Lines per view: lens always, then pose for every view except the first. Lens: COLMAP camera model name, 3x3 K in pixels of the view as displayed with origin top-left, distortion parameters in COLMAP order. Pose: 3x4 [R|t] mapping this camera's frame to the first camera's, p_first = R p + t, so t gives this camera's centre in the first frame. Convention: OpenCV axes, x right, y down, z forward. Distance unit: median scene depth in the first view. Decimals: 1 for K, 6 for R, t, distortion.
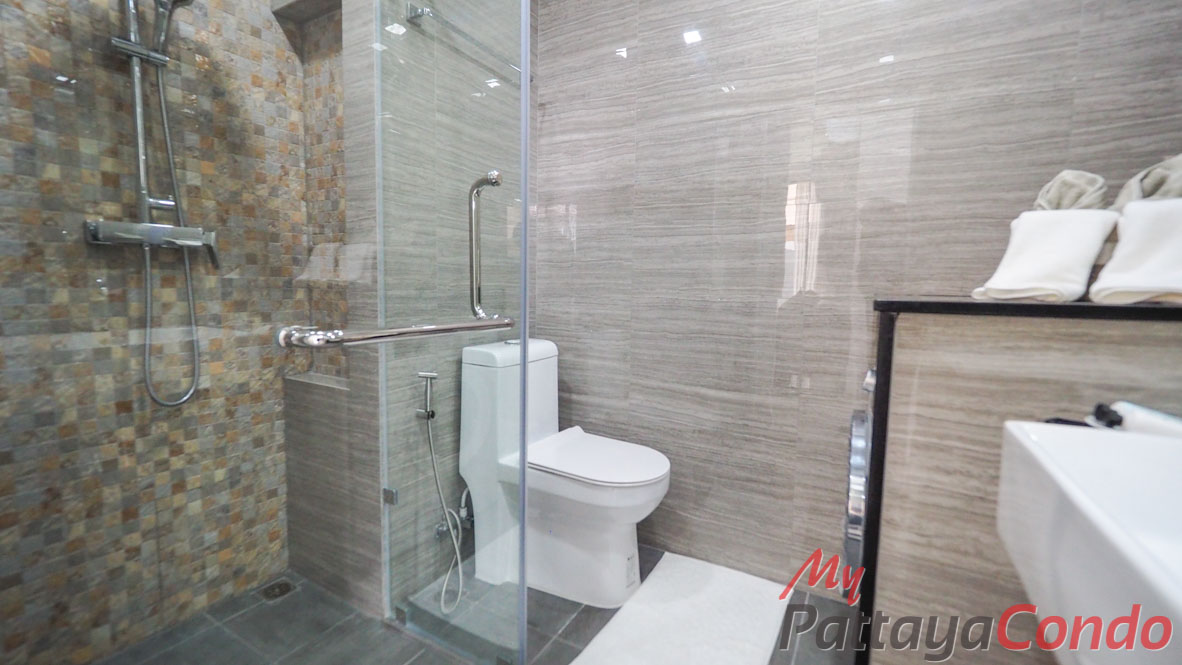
lens RADIAL K [[496.2, 0, 577.5], [0, 496.2, 328.4], [0, 0, 1]] dist [-0.000422, -0.000399]
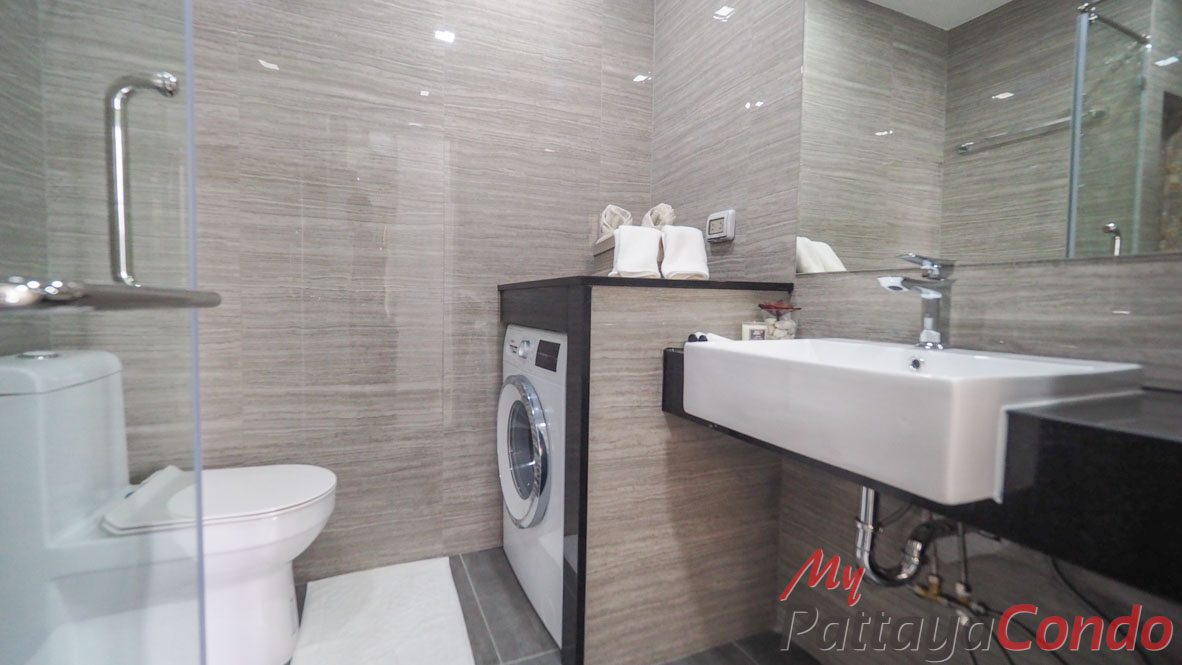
lens RADIAL K [[496.2, 0, 577.5], [0, 496.2, 328.4], [0, 0, 1]] dist [-0.000422, -0.000399]
pose [[0.594734, -0.047114, 0.802540, -0.239833], [0.063973, 0.997889, 0.011174, 0.033499], [-0.801373, 0.044696, 0.596493, 0.103253]]
